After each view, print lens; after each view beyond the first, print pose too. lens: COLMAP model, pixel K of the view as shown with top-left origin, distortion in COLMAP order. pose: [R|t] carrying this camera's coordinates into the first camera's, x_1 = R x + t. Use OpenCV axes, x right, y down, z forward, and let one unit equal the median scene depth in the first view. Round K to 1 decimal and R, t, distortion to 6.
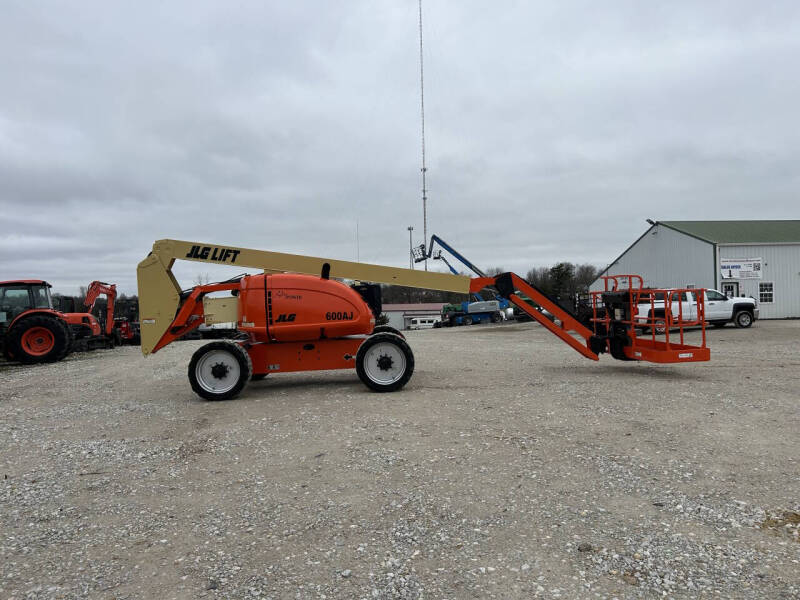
lens RADIAL K [[610.1, 0, 399.9], [0, 610.1, 273.6], [0, 0, 1]] dist [0.029814, -0.001677]
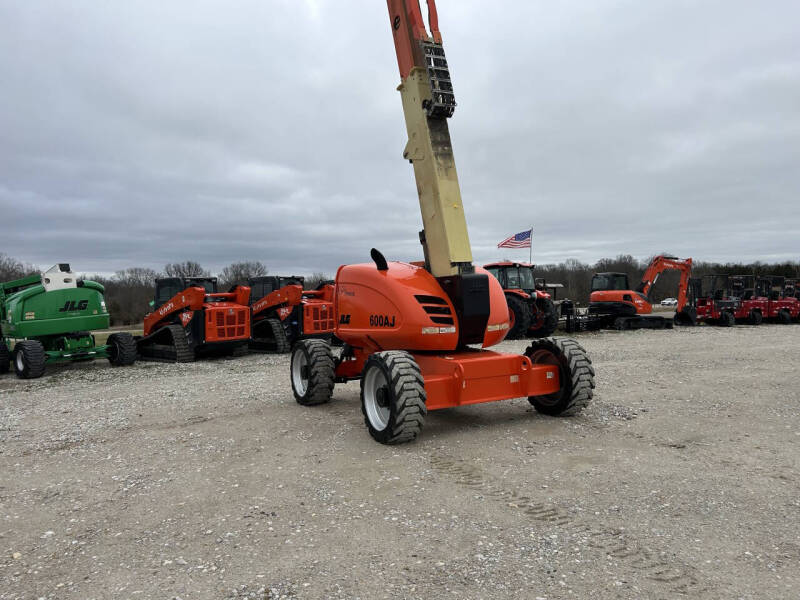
lens RADIAL K [[595.5, 0, 393.1], [0, 595.5, 292.5], [0, 0, 1]] dist [0.076629, -0.093538]
pose [[0.414420, 0.024177, -0.909764, 0.513203], [0.051378, 0.997431, 0.049911, 0.001295], [0.908634, -0.067426, 0.412114, 0.678572]]
